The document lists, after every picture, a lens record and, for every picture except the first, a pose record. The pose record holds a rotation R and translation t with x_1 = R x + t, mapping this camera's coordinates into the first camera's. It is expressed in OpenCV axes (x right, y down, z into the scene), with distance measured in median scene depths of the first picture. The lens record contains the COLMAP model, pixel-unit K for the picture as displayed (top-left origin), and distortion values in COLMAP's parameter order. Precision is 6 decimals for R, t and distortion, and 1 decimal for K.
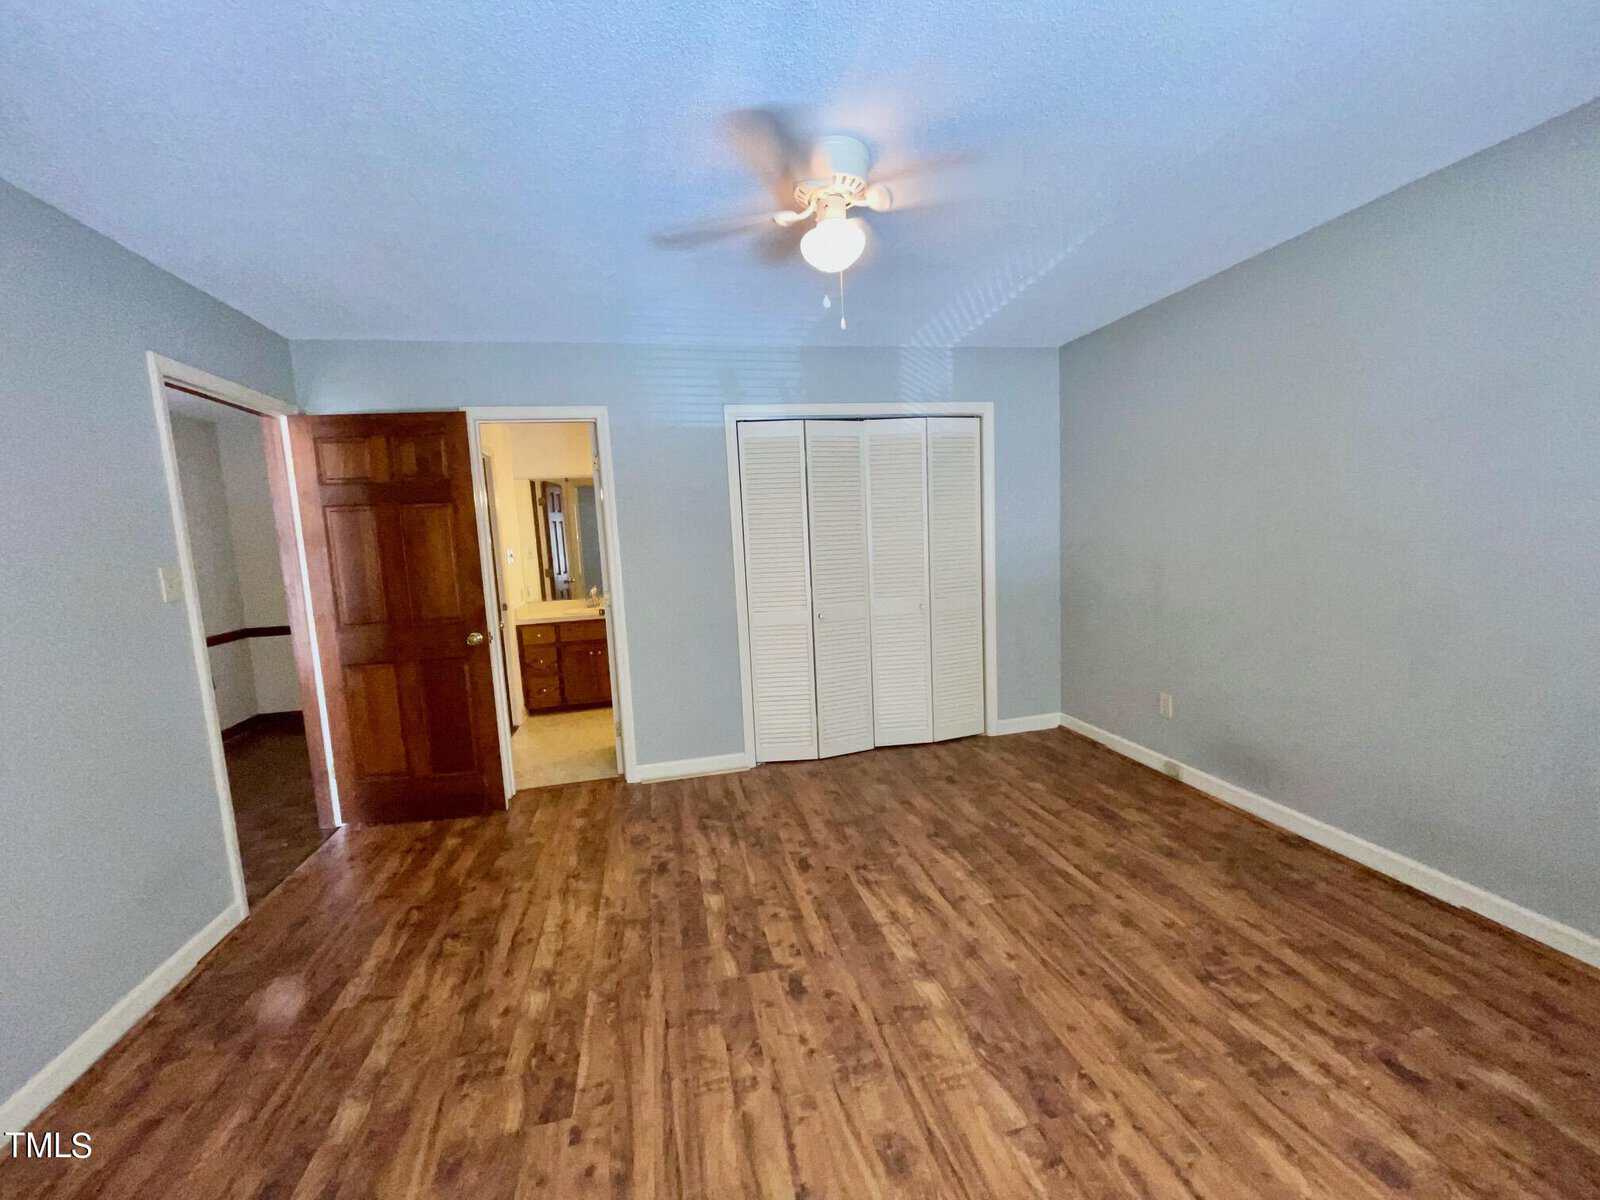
lens RADIAL K [[640.4, 0, 791.6], [0, 640.4, 605.8], [0, 0, 1]] dist [0.002975, 0.000549]
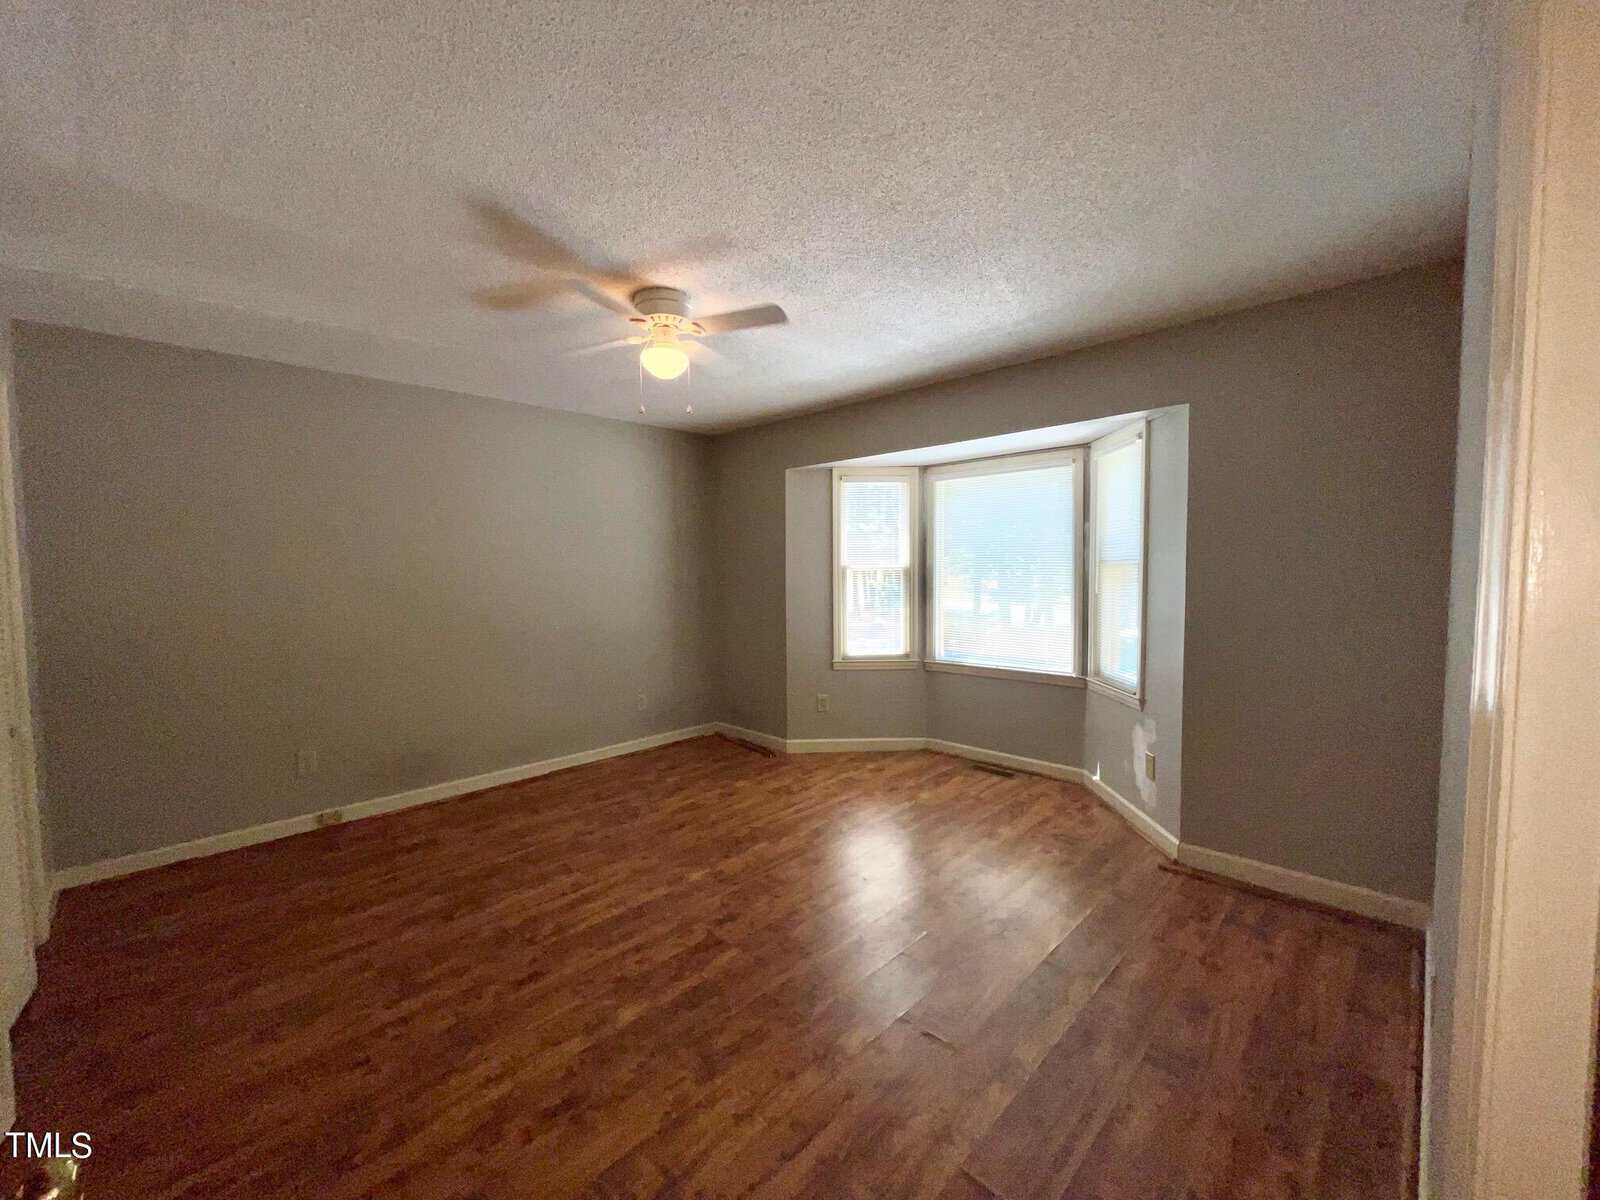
lens RADIAL K [[640.4, 0, 791.6], [0, 640.4, 605.8], [0, 0, 1]] dist [0.002975, 0.000549]
pose [[-0.530721, 0.004937, 0.847532, -0.991700], [0.137178, 0.987298, 0.080149, -0.094024], [-0.836371, 0.158800, -0.524657, 1.262003]]
